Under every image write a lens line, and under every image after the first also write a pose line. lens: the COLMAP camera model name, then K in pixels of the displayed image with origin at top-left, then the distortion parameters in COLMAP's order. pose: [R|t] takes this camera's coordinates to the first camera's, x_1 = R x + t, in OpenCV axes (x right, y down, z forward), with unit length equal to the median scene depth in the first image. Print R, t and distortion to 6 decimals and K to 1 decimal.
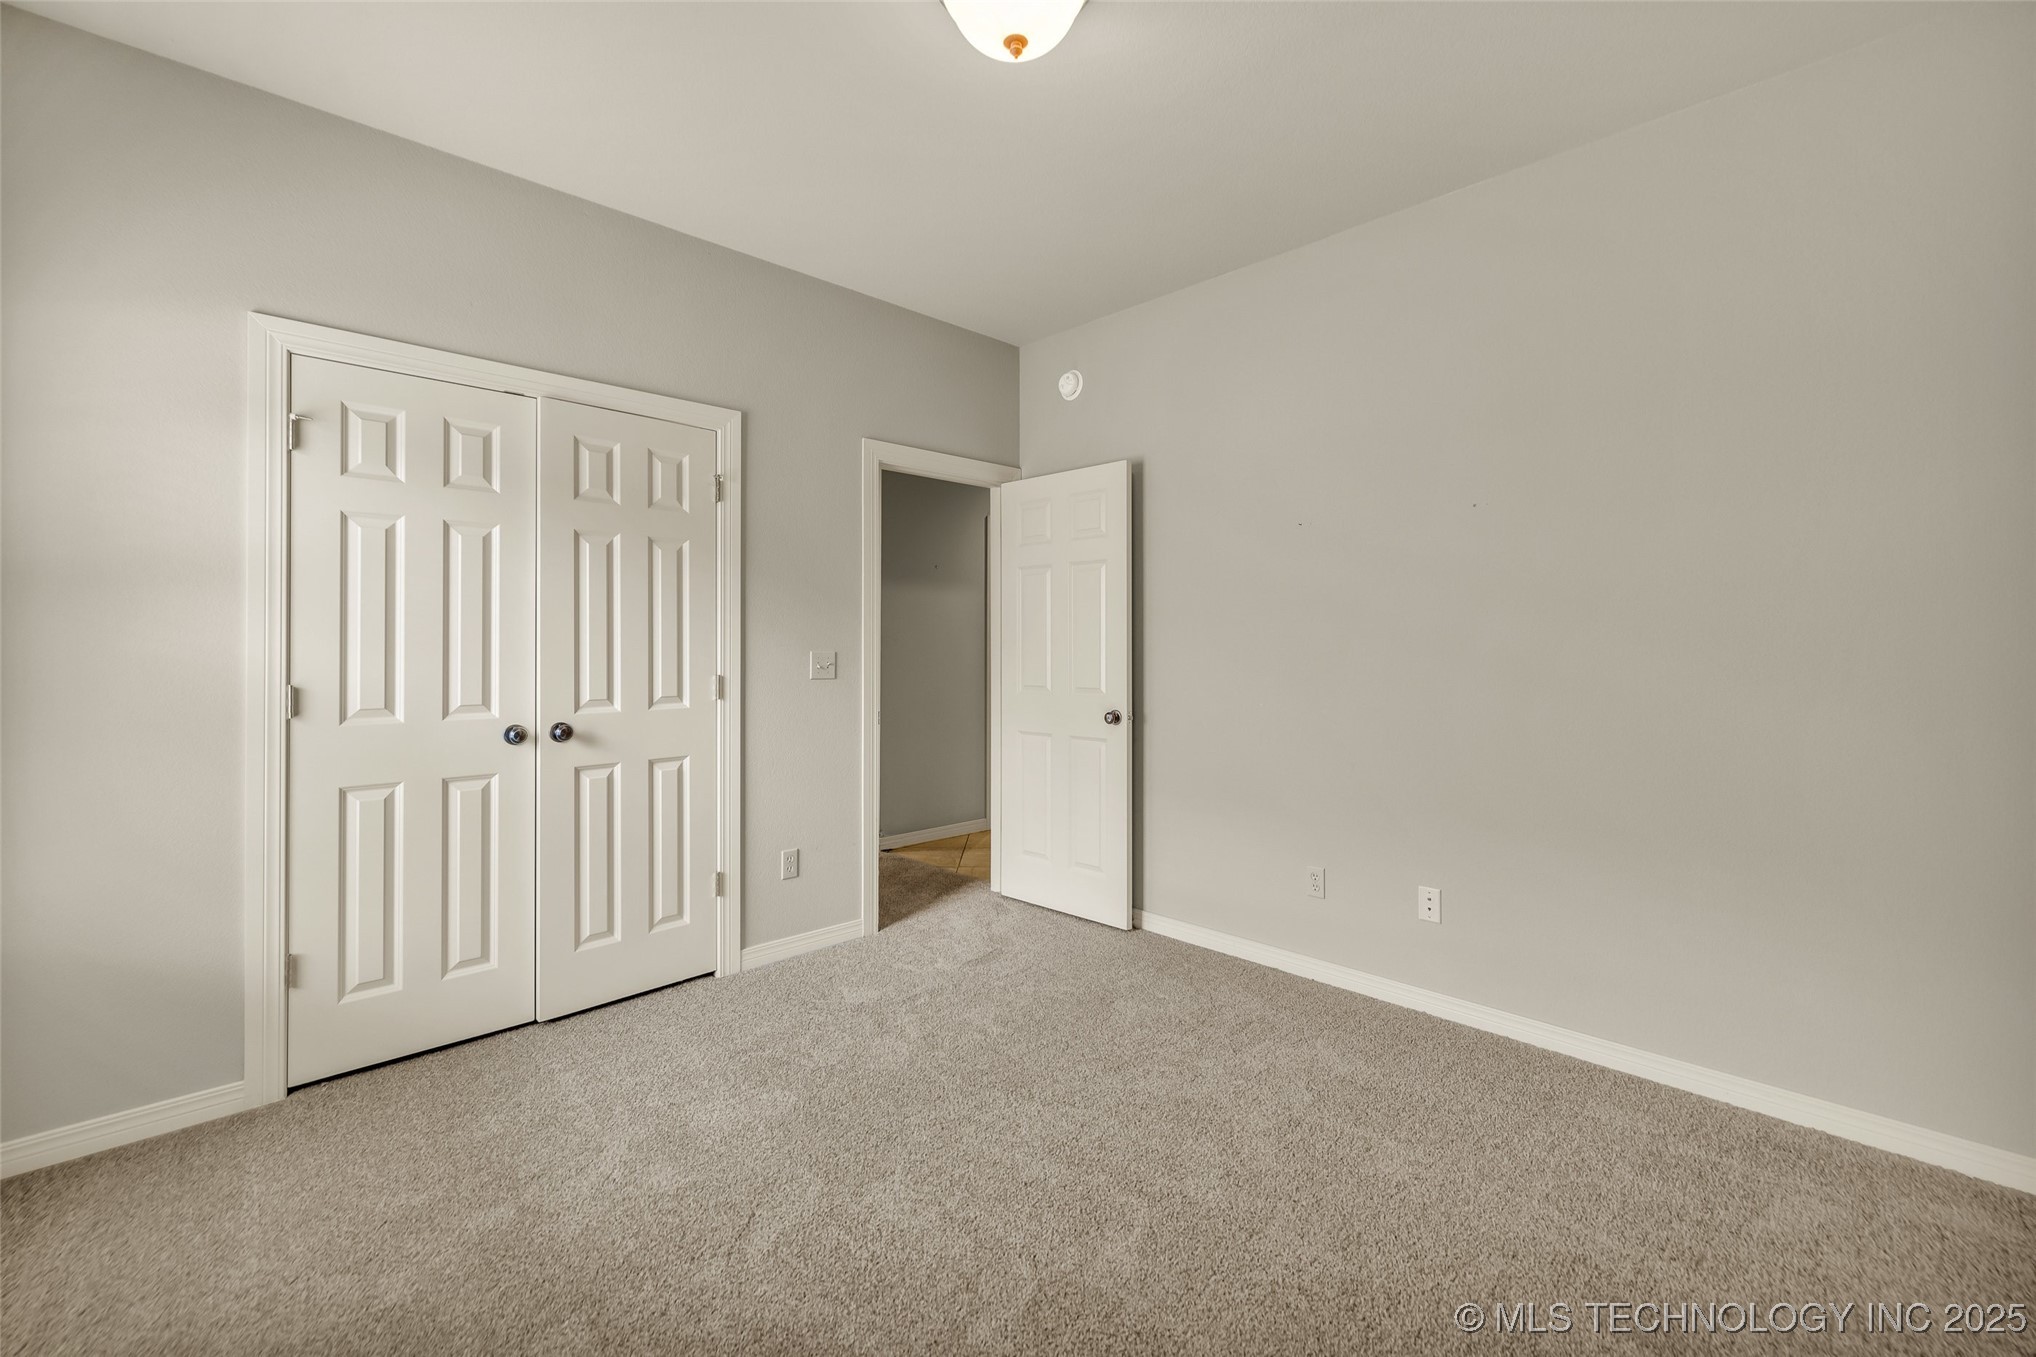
lens RADIAL K [[853.1, 0, 1019.7], [0, 853.1, 646.1], [0, 0, 1]] dist [-0.000514, -0.000115]
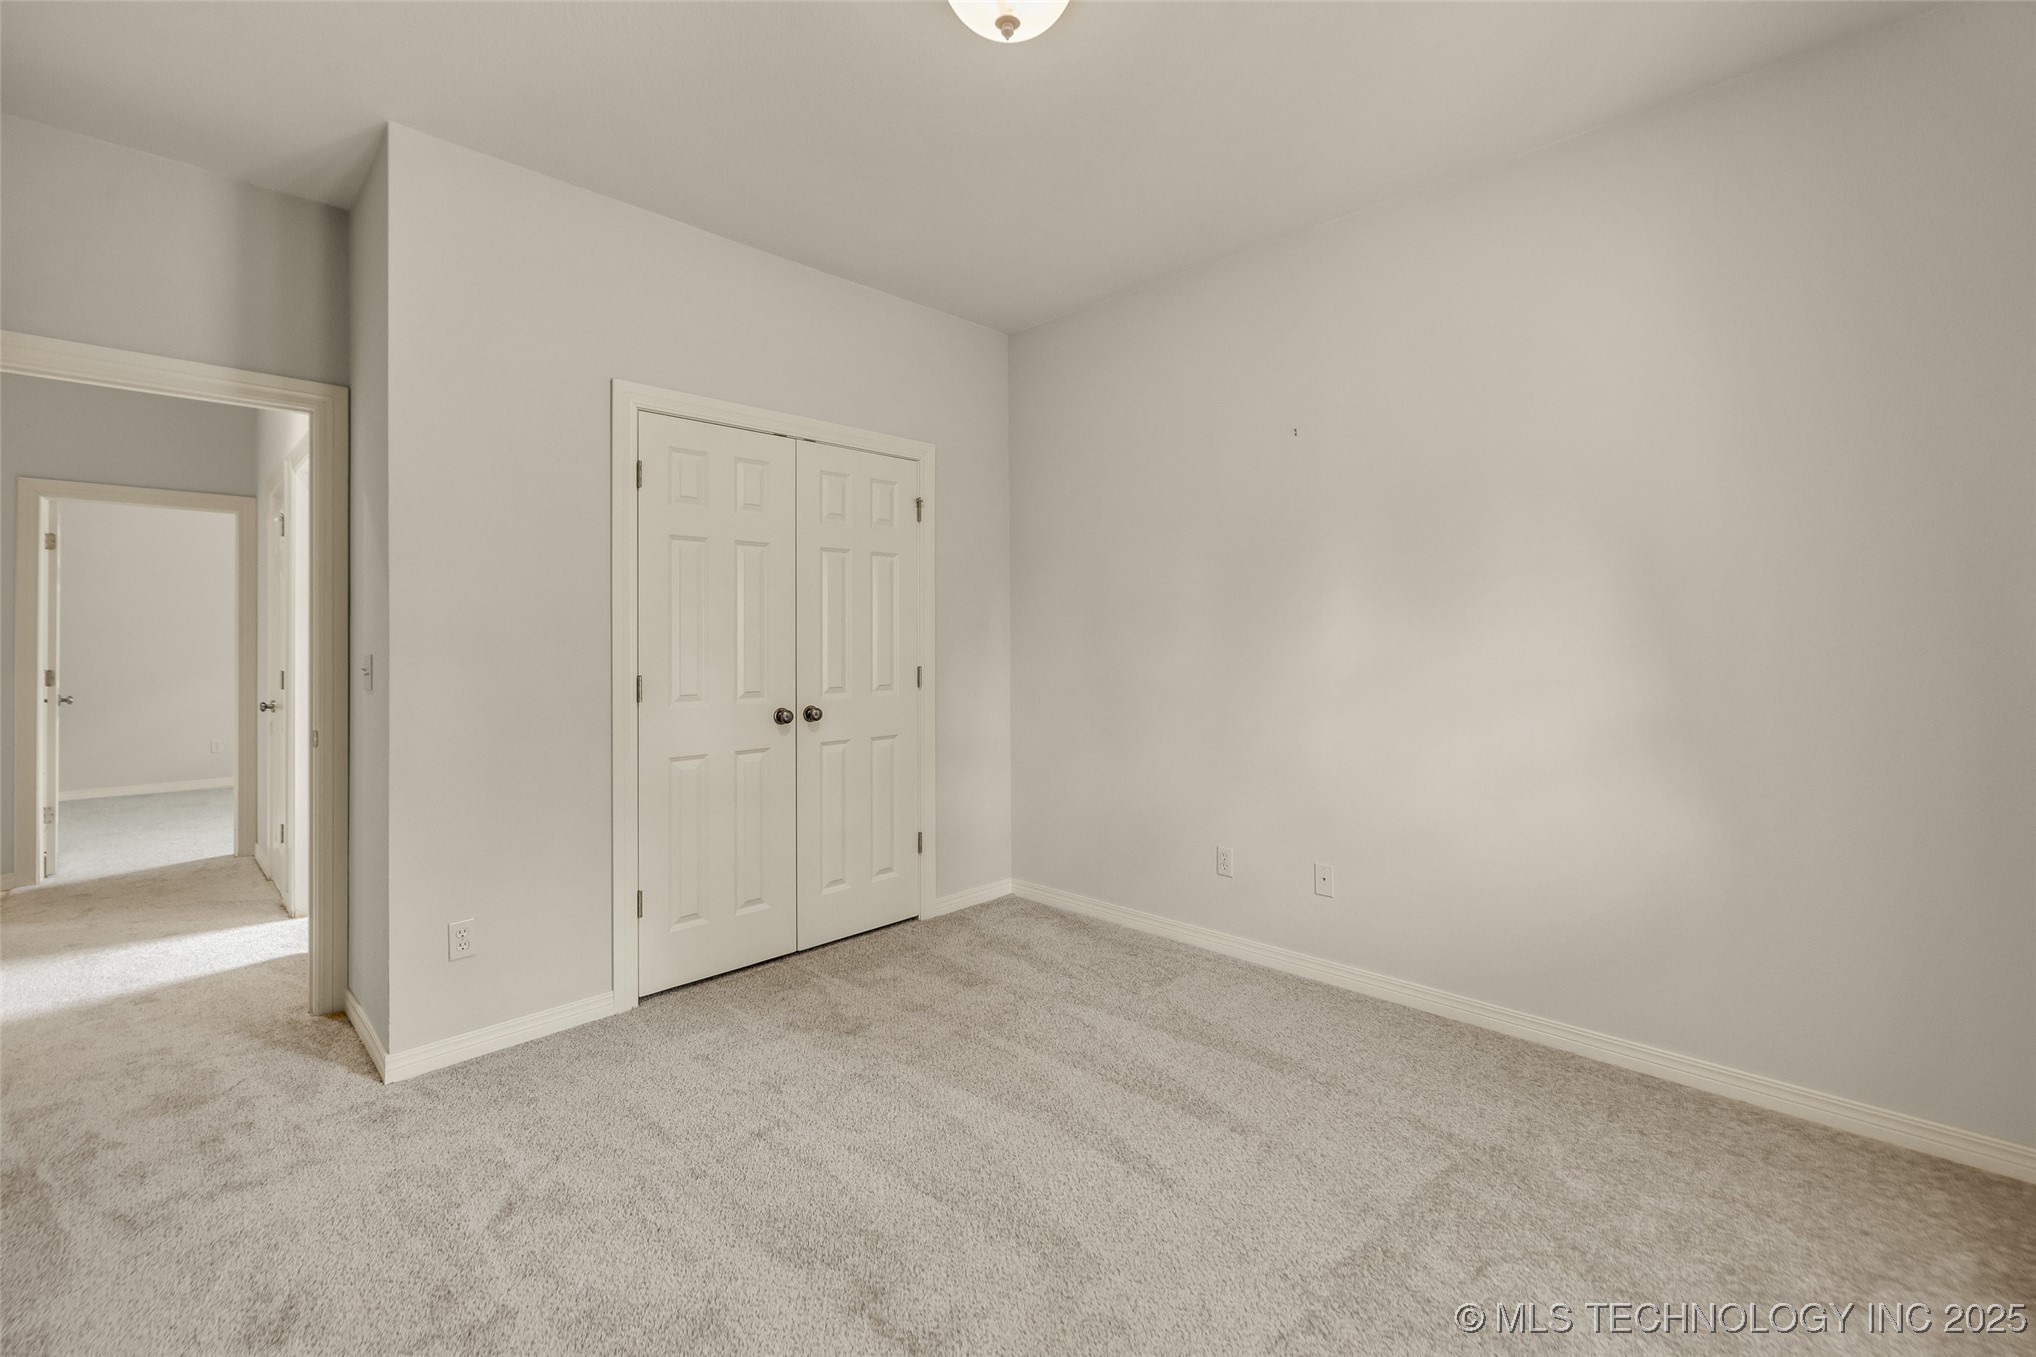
lens RADIAL K [[897.2, 0, 1016.5], [0, 897.2, 642.3], [0, 0, 1]] dist [0.009442, 0.000439]
pose [[0.999370, -0.007555, 0.034673, -0.268767], [0.007498, 0.999970, 0.001760, -0.000245], [-0.034685, -0.001499, 0.999397, -0.257730]]
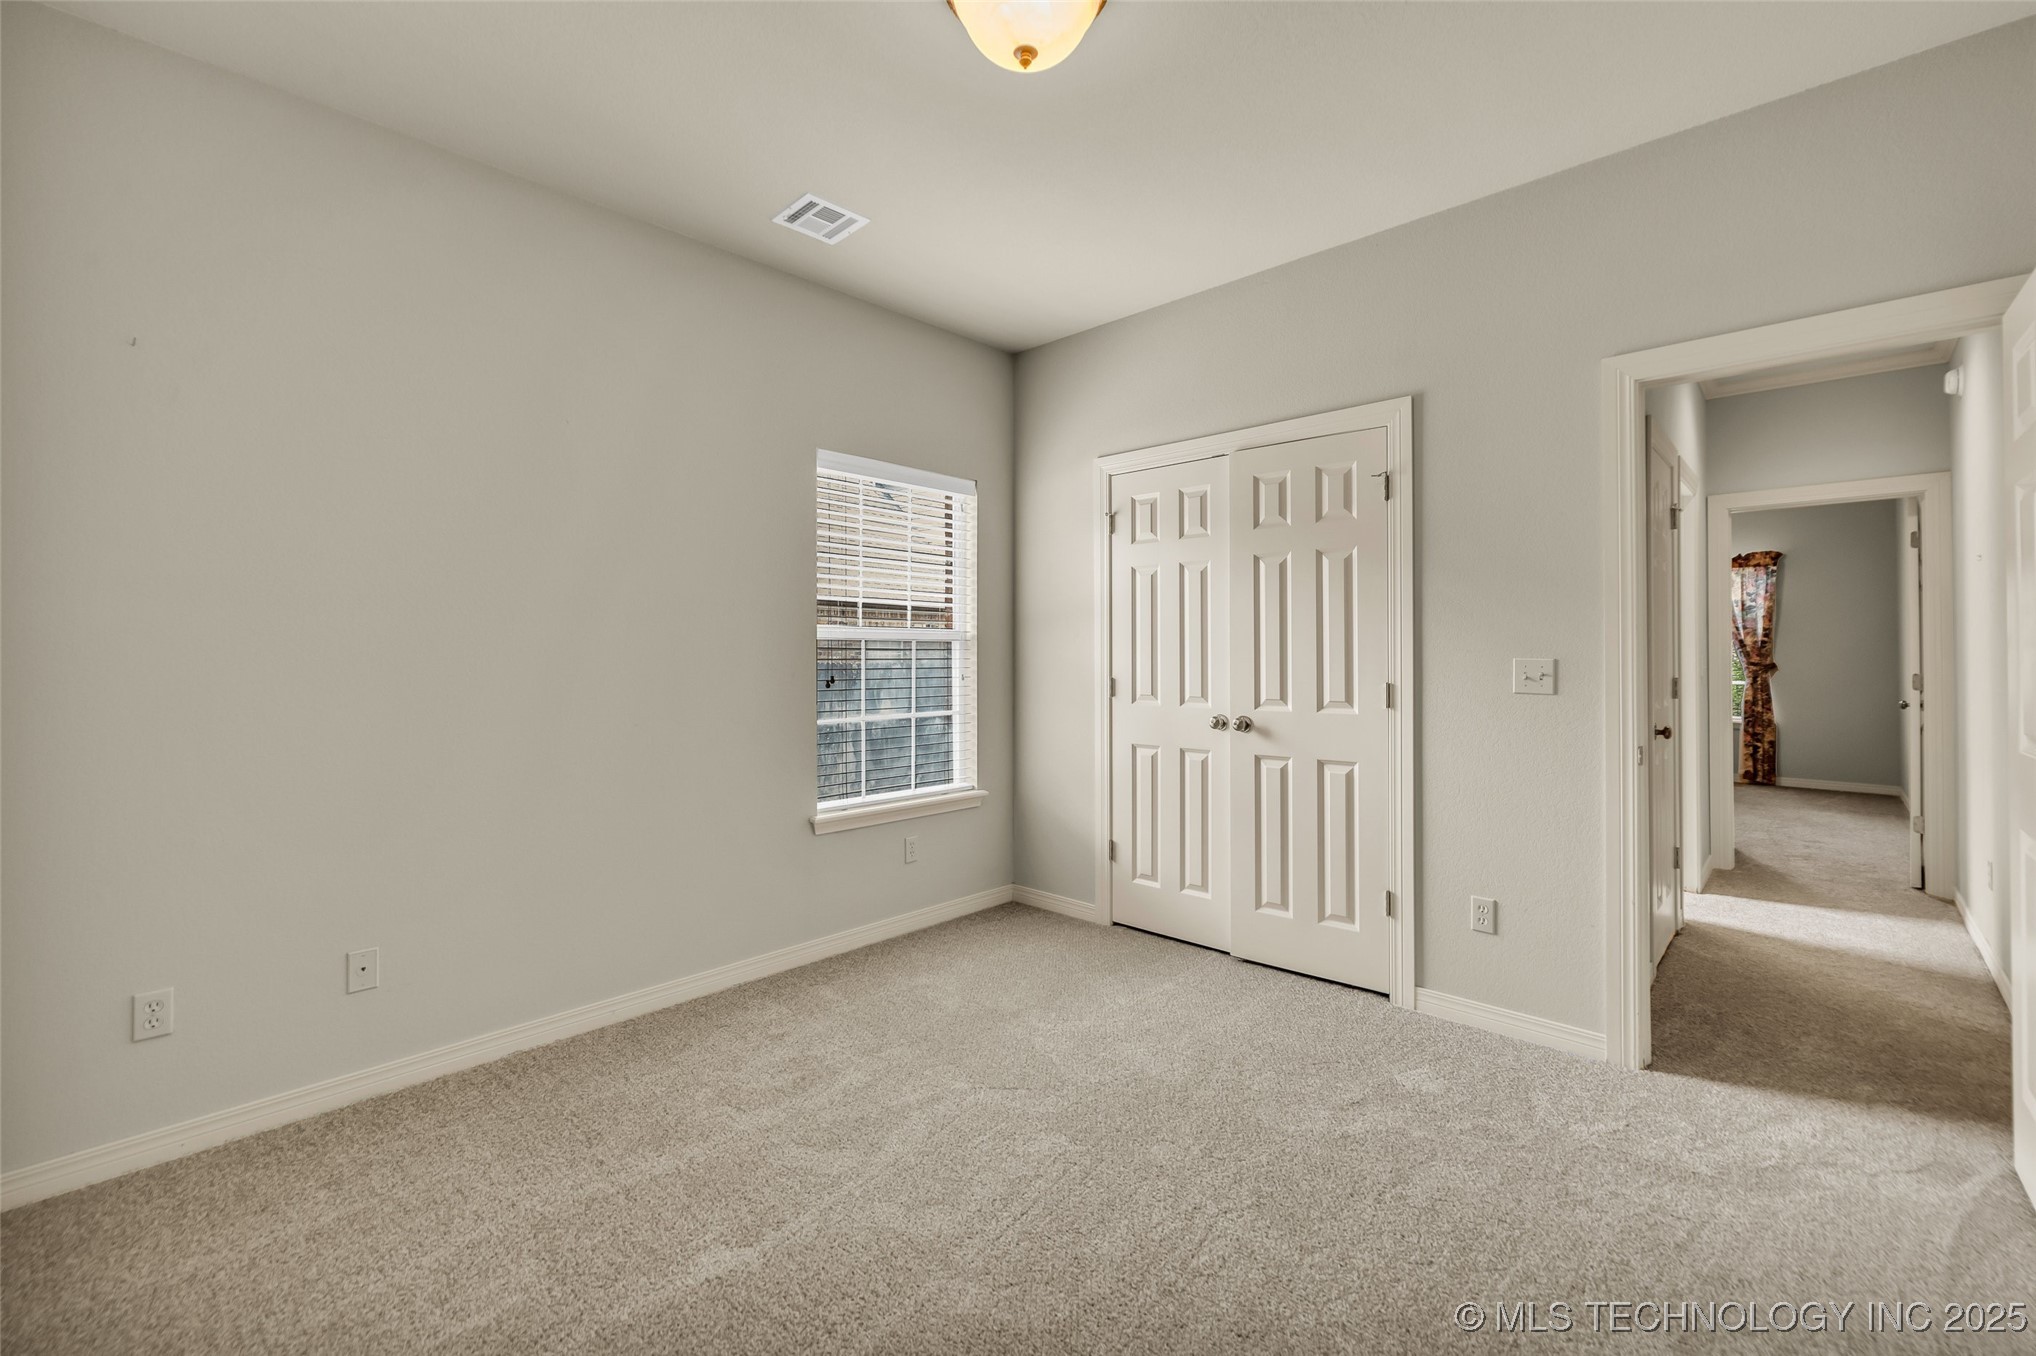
lens RADIAL K [[860.8, 0, 1020.2], [0, 860.8, 643.0], [0, 0, 1]] dist [0.000011, 0.000147]
pose [[0.039918, -0.010617, -0.999147, 0.619004], [0.005707, 0.999930, -0.010397, -0.002601], [0.999187, -0.005287, 0.039976, 0.584368]]
